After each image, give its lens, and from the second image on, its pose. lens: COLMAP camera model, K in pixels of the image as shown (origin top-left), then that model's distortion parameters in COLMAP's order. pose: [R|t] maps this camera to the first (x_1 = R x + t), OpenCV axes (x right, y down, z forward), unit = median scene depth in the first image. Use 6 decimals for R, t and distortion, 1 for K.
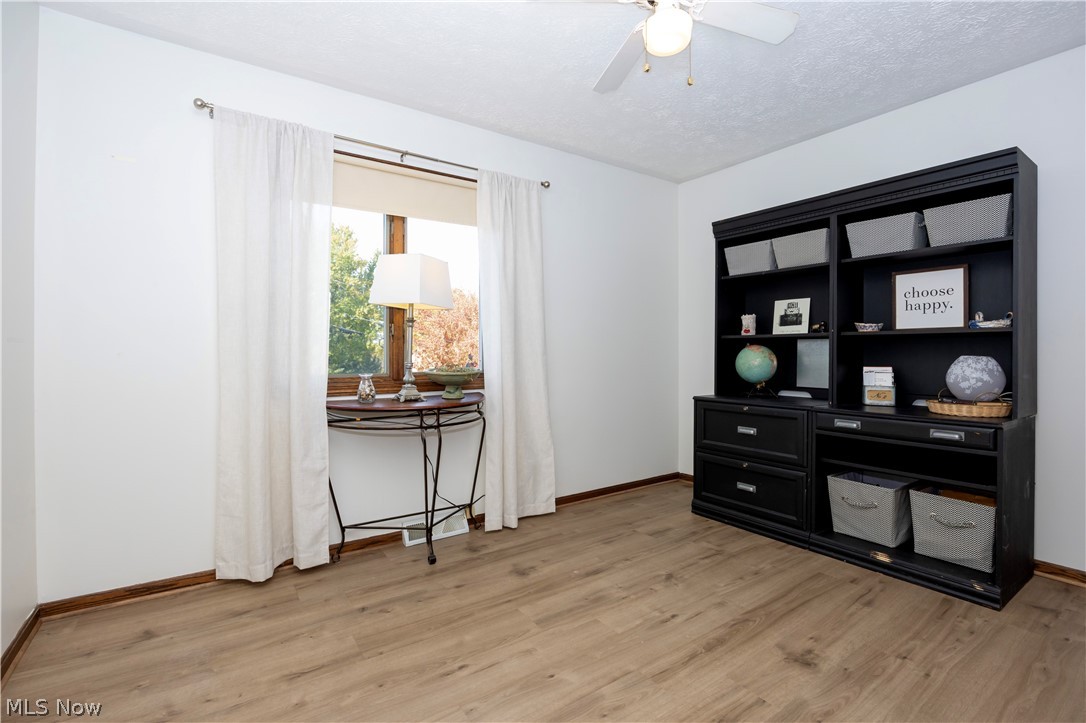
lens RADIAL K [[483.2, 0, 547.7], [0, 483.2, 341.1], [0, 0, 1]] dist [-0.016925, 0.000124]
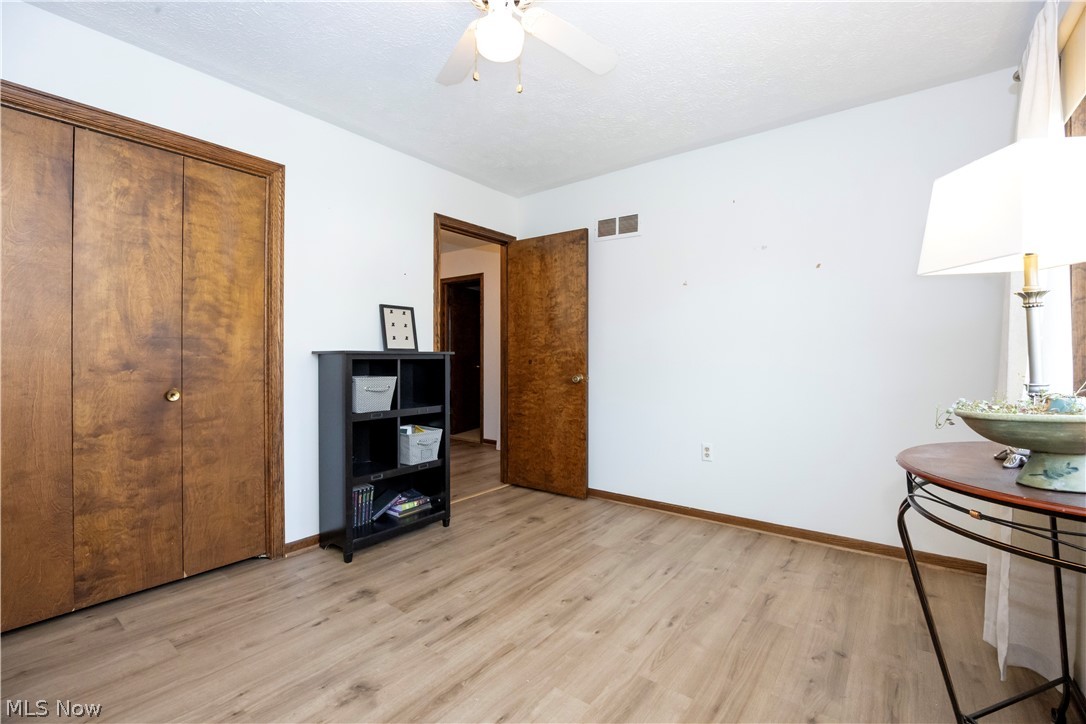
lens RADIAL K [[470.1, 0, 543.0], [0, 470.1, 362.0], [0, 0, 1]] dist [-0.027914, 0.002793]
pose [[-0.953974, 0.007800, -0.299788, 0.460340], [0.011757, 0.999866, -0.011398, 0.035490], [0.299659, -0.014398, -0.953938, 1.991582]]
